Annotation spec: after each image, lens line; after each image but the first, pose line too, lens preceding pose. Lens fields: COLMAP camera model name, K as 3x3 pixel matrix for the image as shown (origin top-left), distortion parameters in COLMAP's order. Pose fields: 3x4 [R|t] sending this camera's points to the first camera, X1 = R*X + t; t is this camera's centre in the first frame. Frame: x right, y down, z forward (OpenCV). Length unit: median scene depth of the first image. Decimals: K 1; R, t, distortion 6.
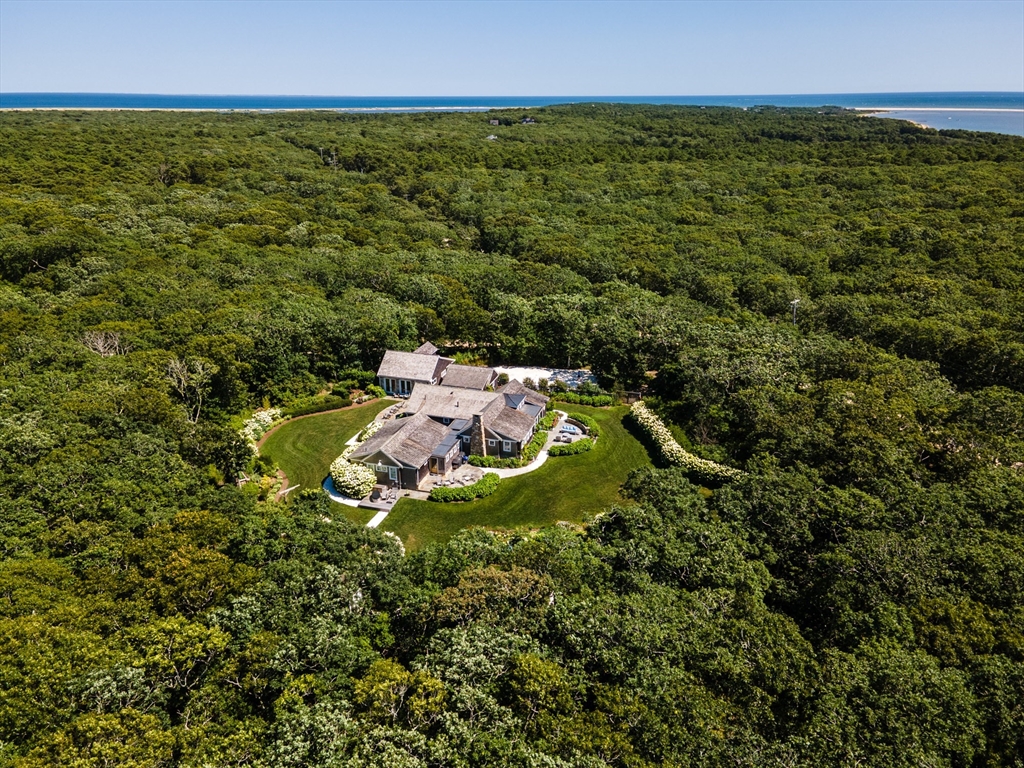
lens RADIAL K [[748.8, 0, 512.0], [0, 748.8, 384.0], [0, 0, 1]] dist [0.009189, 0.003015]
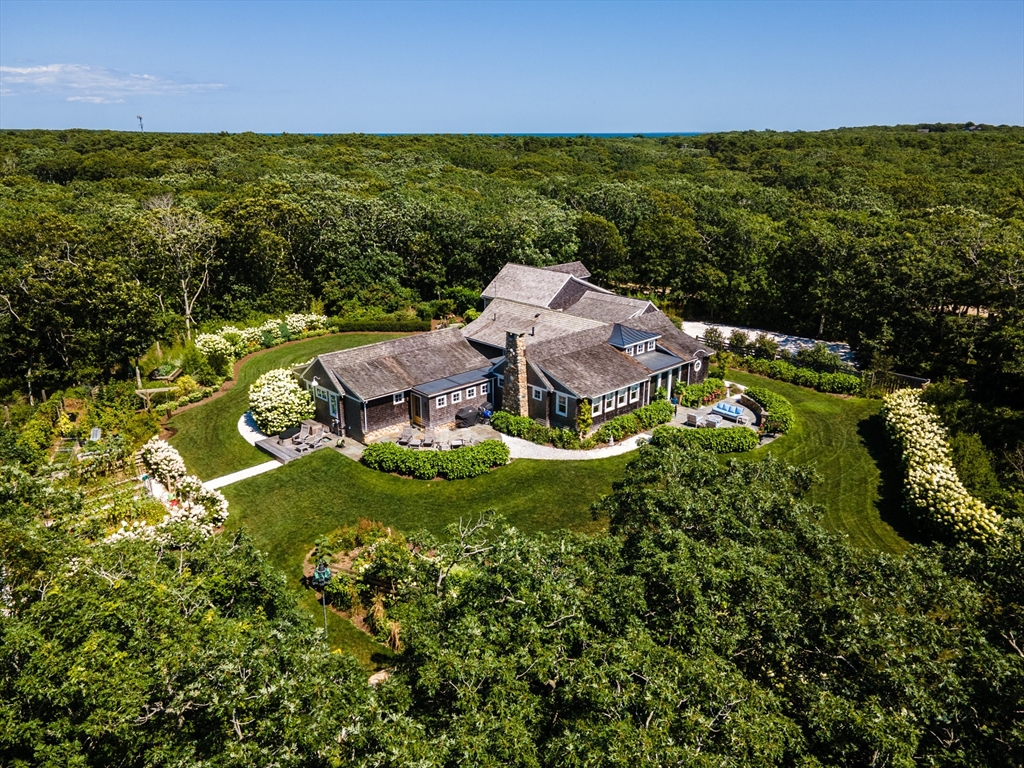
lens RADIAL K [[748.8, 0, 512.0], [0, 748.8, 384.0], [0, 0, 1]] dist [0.009189, 0.003015]
pose [[0.858507, 0.149754, -0.490447, 0.209353], [-0.178145, 0.983938, -0.011398, 0.079783], [0.480863, 0.097156, 0.871396, 0.528098]]
